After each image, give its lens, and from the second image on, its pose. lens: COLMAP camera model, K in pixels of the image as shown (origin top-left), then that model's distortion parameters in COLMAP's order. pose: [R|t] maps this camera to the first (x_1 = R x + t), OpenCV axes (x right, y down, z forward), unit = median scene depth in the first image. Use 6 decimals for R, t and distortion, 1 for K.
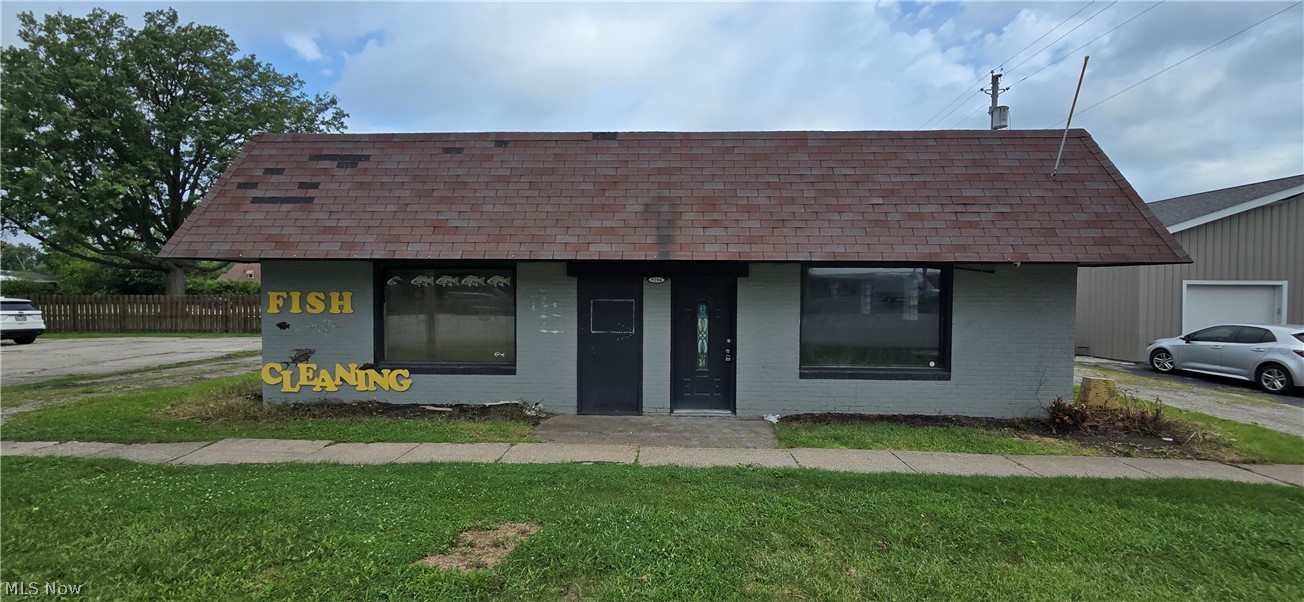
lens RADIAL K [[531.9, 0, 650.0], [0, 531.9, 299.5], [0, 0, 1]] dist [0.001362, 0.000355]
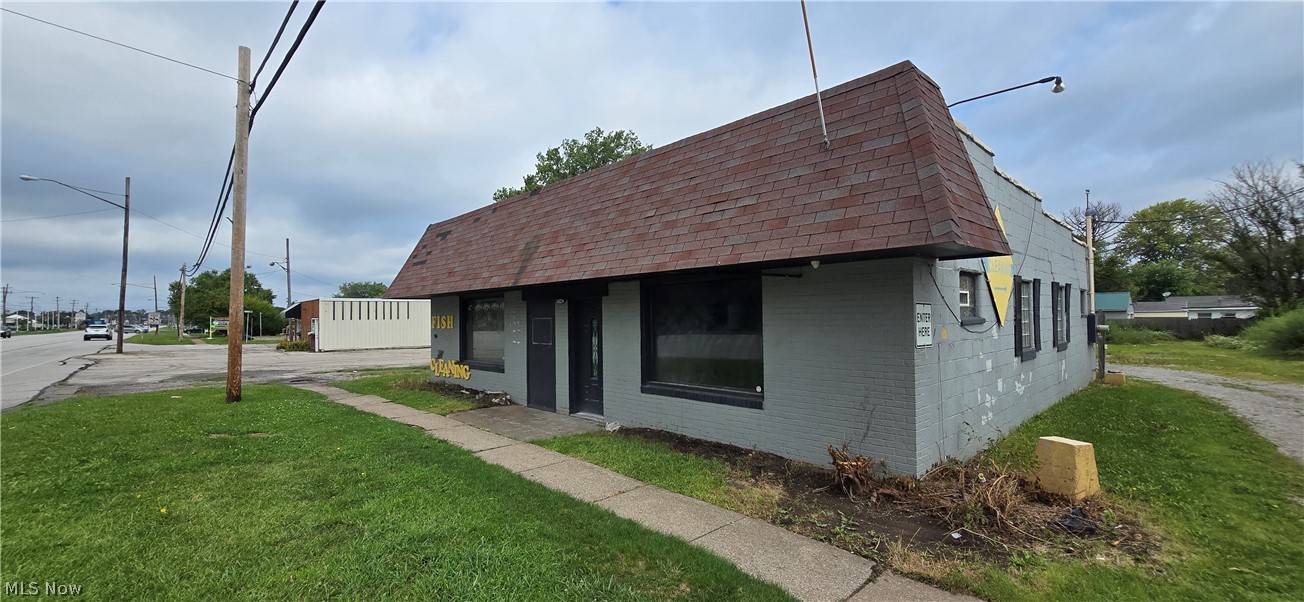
lens RADIAL K [[531.9, 0, 650.3], [0, 531.9, 301.4], [0, 0, 1]] dist [0.001362, 0.000355]
pose [[0.713173, -0.034899, -0.700118, 0.991342], [0.006134, 0.999032, -0.043551, 0.017599], [0.700961, 0.026765, 0.712697, 0.271929]]
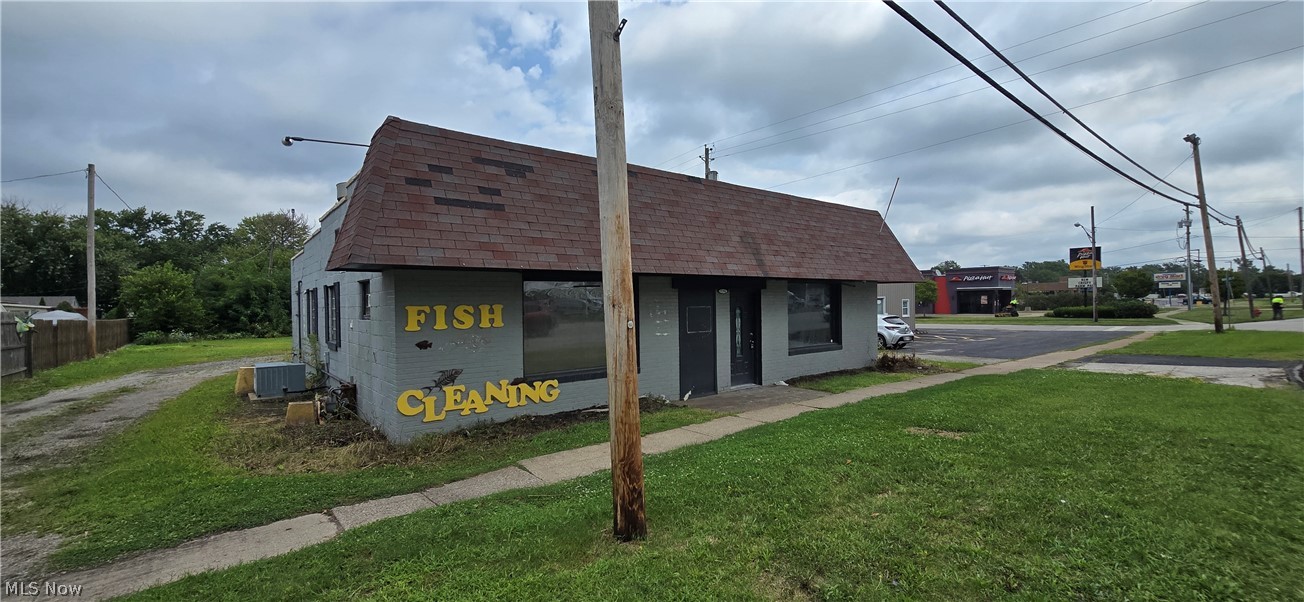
lens RADIAL K [[531.9, 0, 656.5], [0, 531.9, 299.5], [0, 0, 1]] dist [0.001362, 0.000355]
pose [[0.749738, -0.012302, 0.661620, -0.983869], [0.031132, 0.999376, -0.016696, 0.001576], [-0.661002, 0.033115, 0.749653, 0.102123]]
